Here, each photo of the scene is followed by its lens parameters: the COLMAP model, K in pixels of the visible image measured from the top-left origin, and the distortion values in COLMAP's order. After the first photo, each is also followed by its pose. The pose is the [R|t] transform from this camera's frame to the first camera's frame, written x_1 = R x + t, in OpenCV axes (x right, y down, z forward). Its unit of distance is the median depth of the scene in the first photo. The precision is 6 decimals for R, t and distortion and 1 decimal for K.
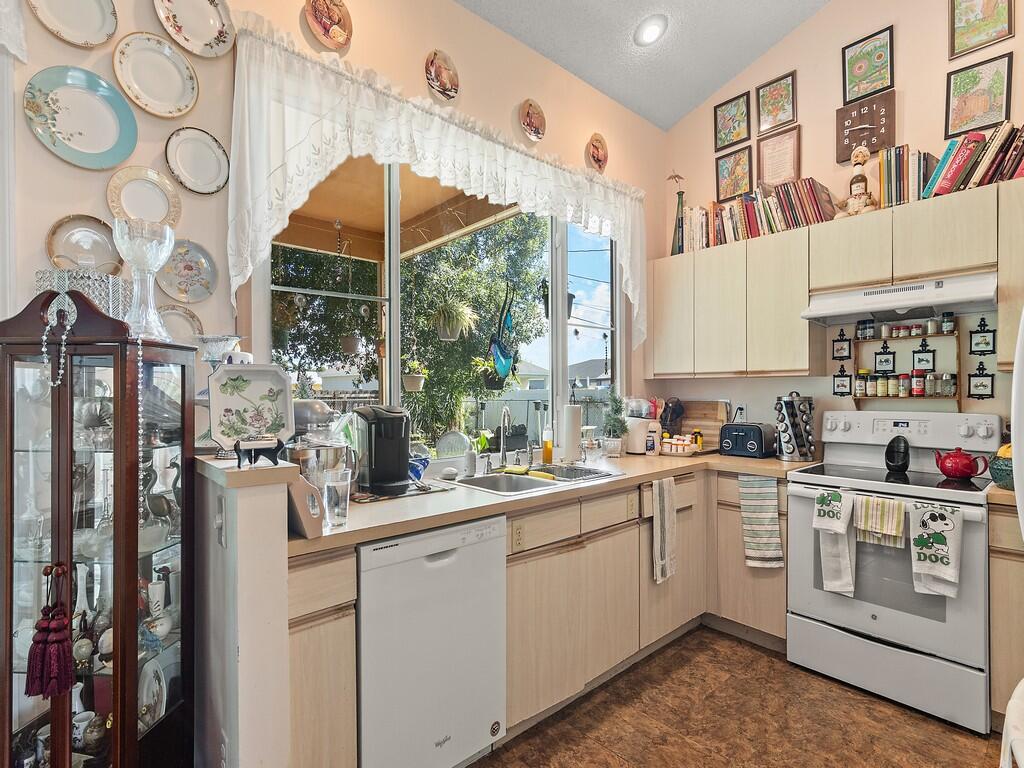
lens RADIAL K [[491.4, 0, 506.8], [0, 491.4, 390.2], [0, 0, 1]] dist [-0.008212, -0.000289]
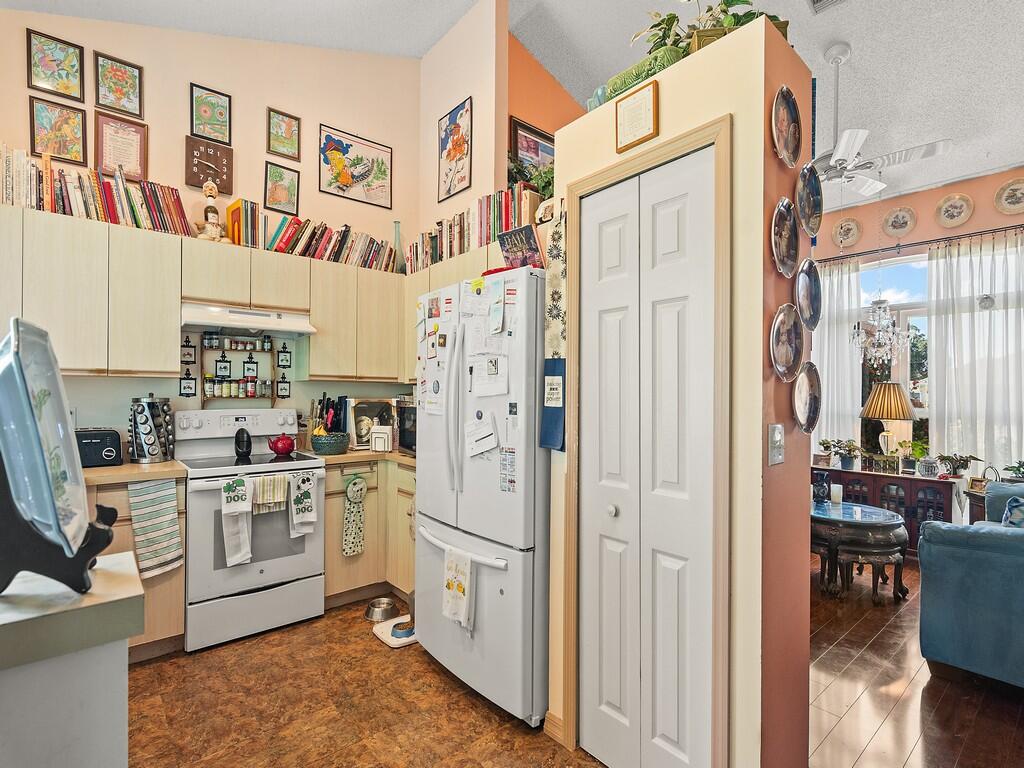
lens RADIAL K [[491.4, 0, 488.6], [0, 491.4, 382.9], [0, 0, 1]] dist [-0.008212, -0.000289]
pose [[0.036059, 0.021587, 0.999116, -0.440717], [-0.010091, 0.999724, -0.021236, -0.003470], [-0.999299, -0.009316, 0.036267, 0.319878]]
